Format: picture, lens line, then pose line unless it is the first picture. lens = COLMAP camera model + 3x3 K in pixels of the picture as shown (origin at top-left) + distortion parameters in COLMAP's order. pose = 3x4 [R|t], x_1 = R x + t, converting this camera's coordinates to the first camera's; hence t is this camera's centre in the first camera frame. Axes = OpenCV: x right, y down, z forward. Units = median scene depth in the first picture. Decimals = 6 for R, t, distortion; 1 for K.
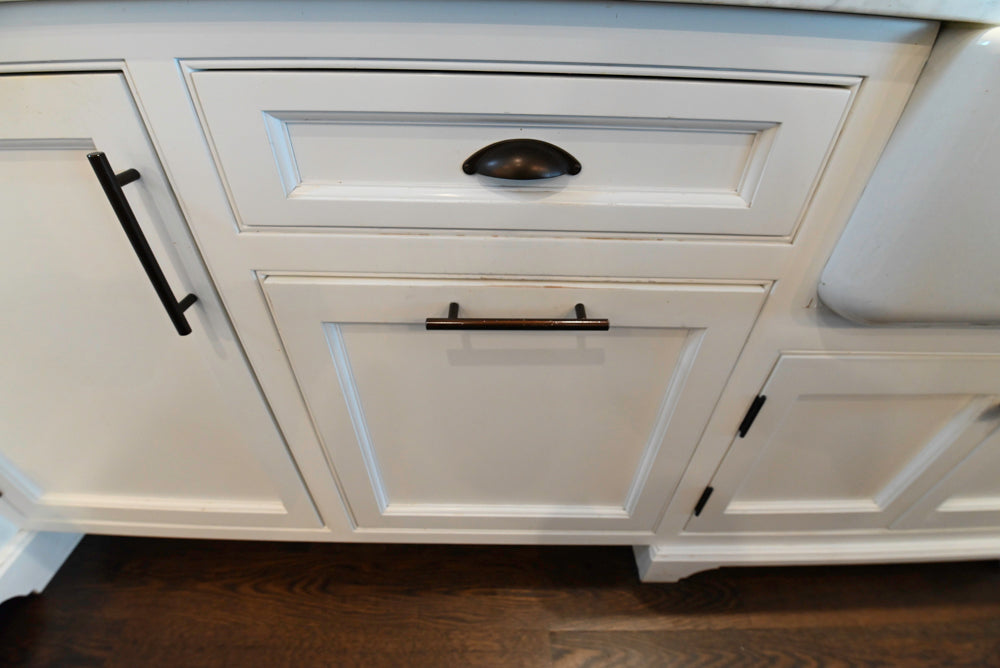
lens RADIAL K [[425.5, 0, 507.2], [0, 425.5, 335.1], [0, 0, 1]] dist [-0.021554, -0.003271]
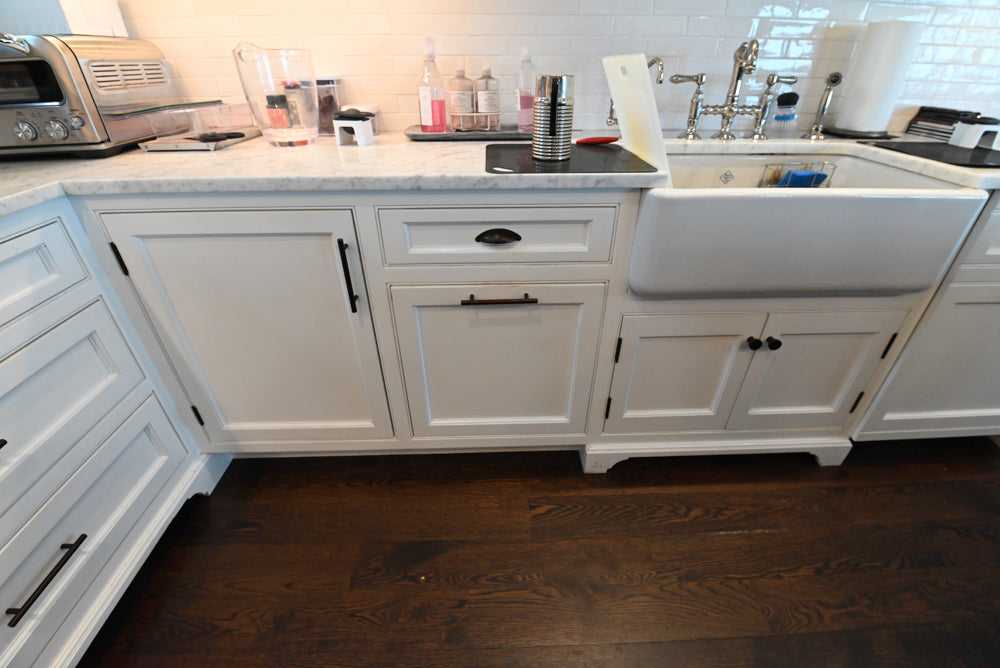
lens RADIAL K [[425.5, 0, 507.9], [0, 425.5, 331.7], [0, 0, 1]] dist [-0.021554, -0.003271]
pose [[0.999282, -0.034281, 0.016108, 0.016247], [0.035747, 0.994151, -0.101913, 0.222056], [-0.012520, 0.102415, 0.994663, -0.777498]]
